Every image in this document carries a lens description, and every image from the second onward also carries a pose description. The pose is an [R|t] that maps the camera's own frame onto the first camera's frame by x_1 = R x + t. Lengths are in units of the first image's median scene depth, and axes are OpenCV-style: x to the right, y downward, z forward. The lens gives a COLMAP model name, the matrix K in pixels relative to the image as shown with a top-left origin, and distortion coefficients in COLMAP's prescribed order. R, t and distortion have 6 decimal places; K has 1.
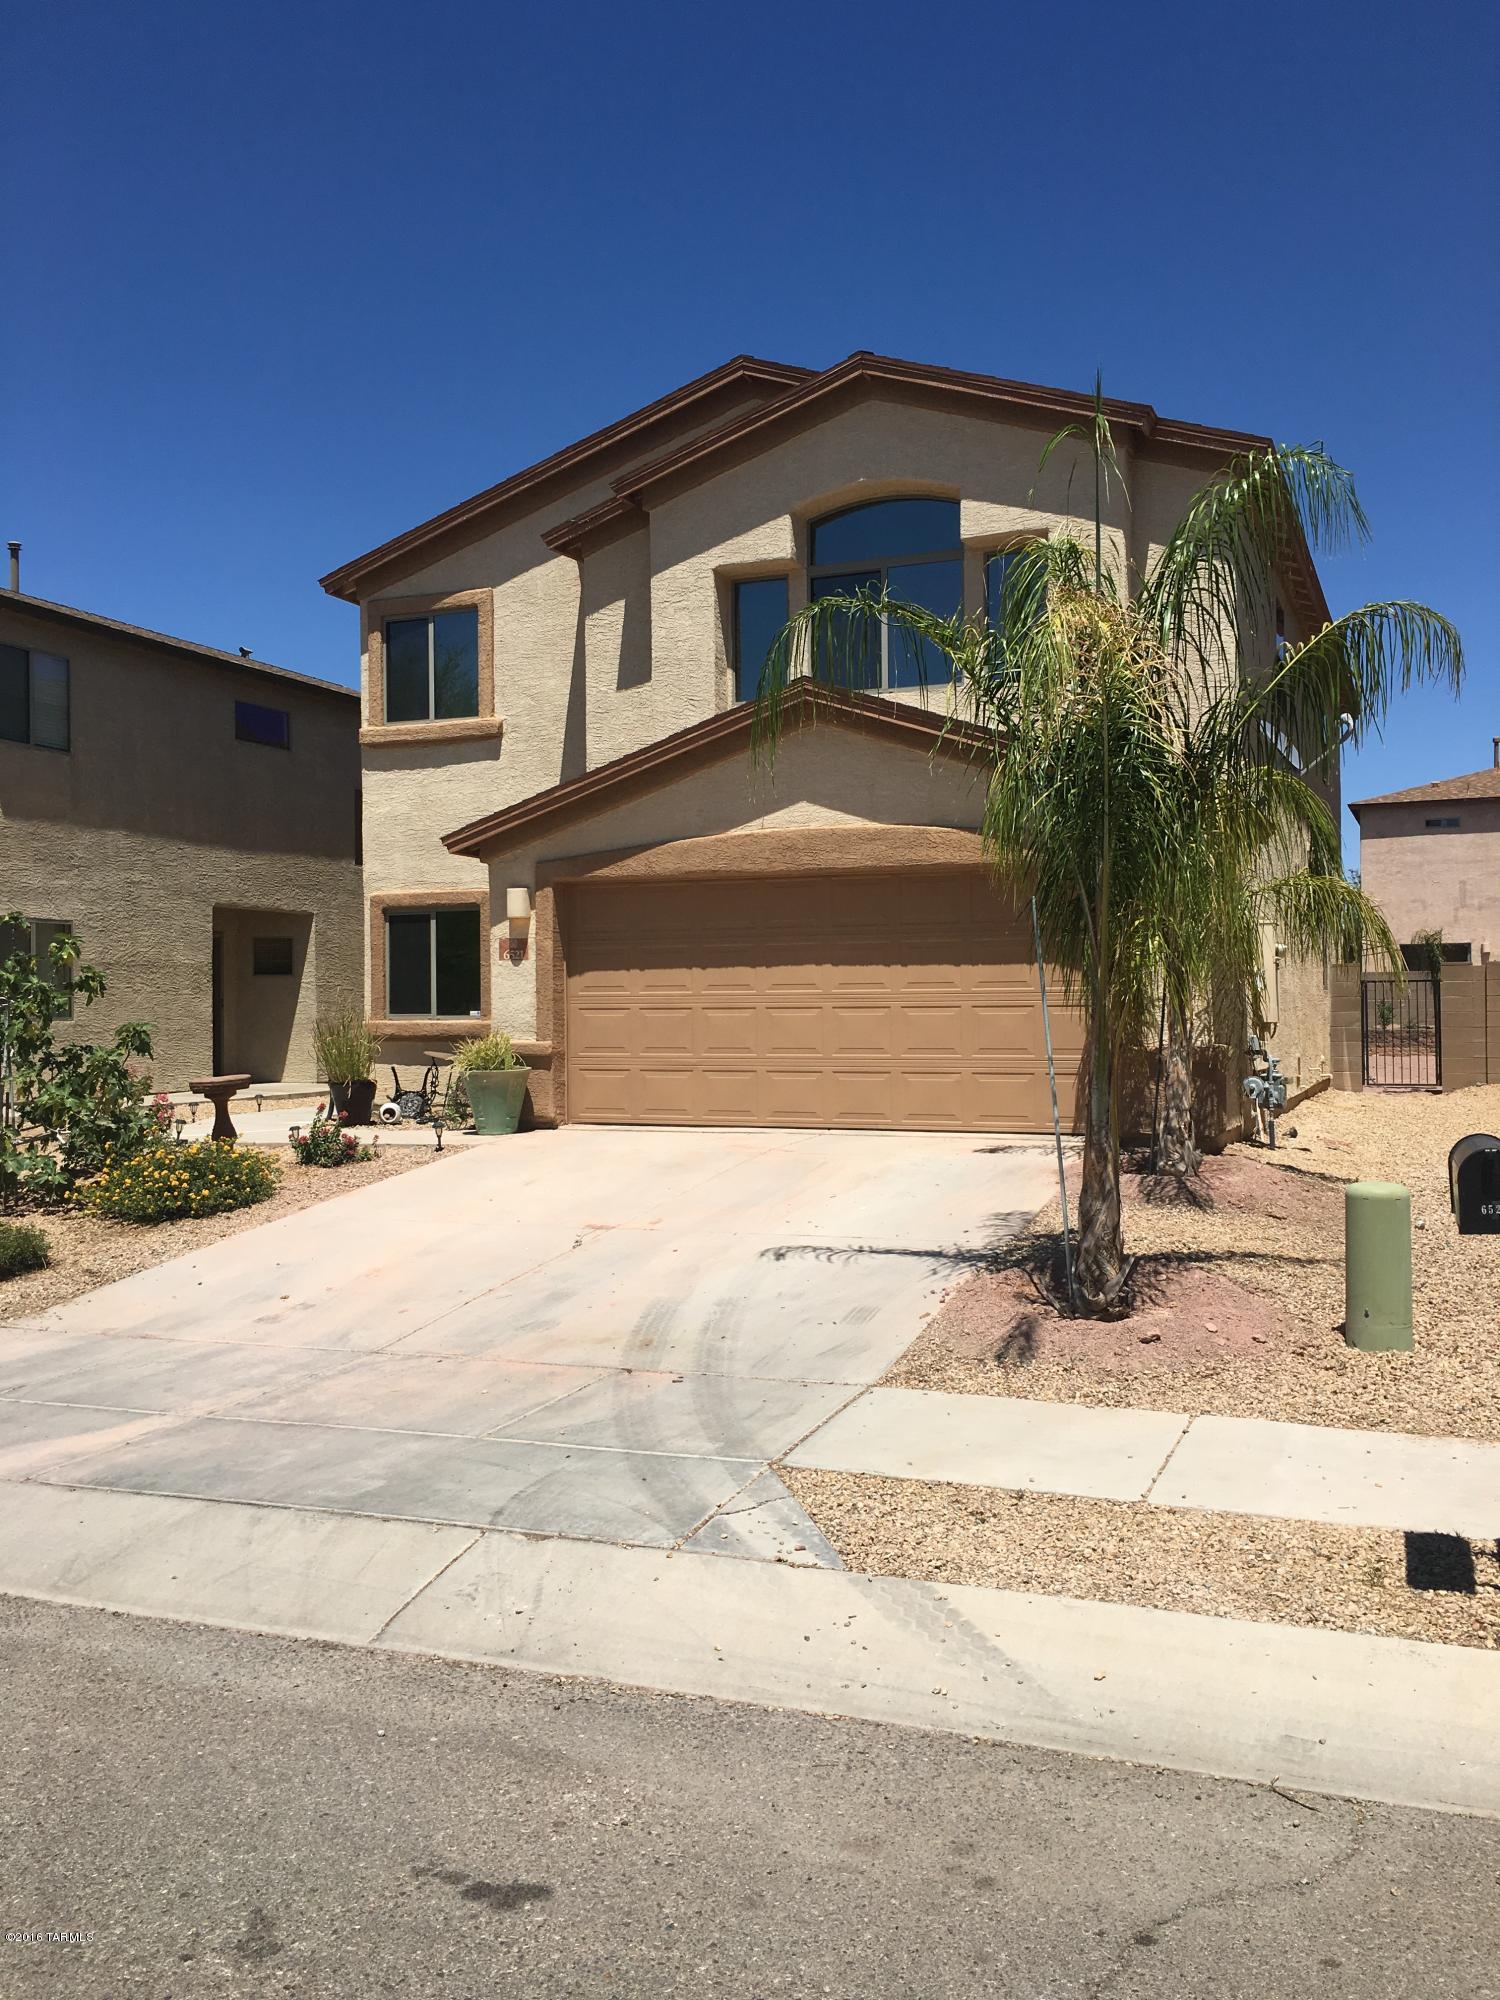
lens RADIAL K [[1669.4, 0, 750.0], [0, 1669.4, 1000.0], [0, 0, 1]] dist [0.014175, 0.001084]
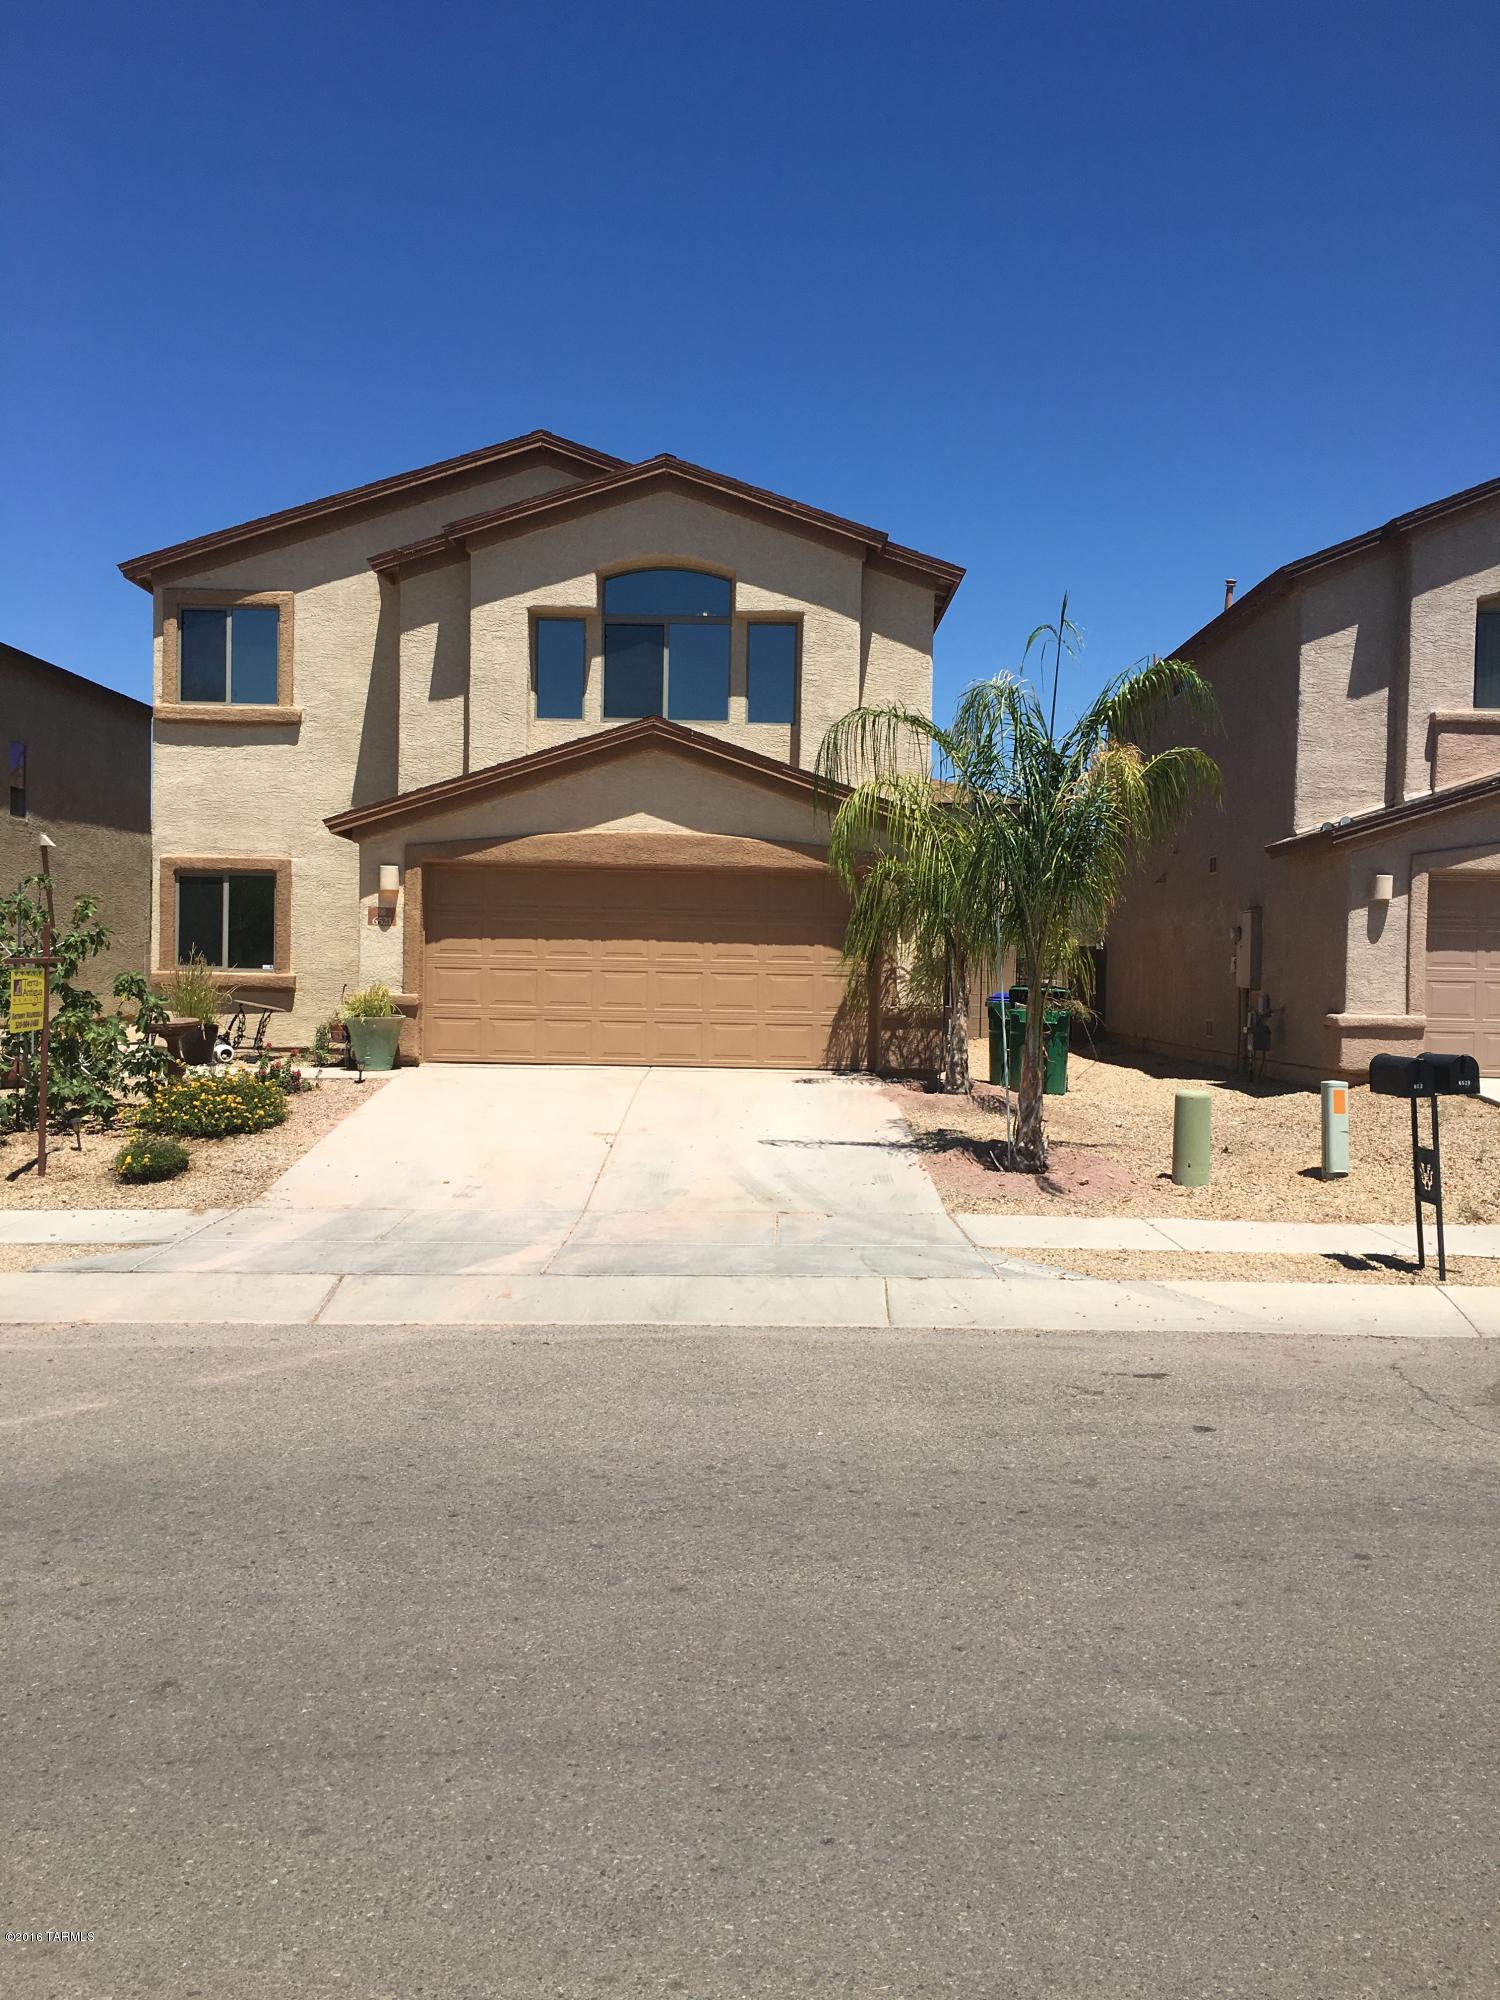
lens RADIAL K [[1698.1, 0, 750.0], [0, 1698.1, 1000.0], [0, 0, 1]] dist [-0.002708, -0.001271]
pose [[0.923233, 0.017445, 0.383844, -0.342273], [-0.027362, 0.999418, 0.020389, -0.002428], [-0.383265, -0.029326, 0.923173, -0.211463]]
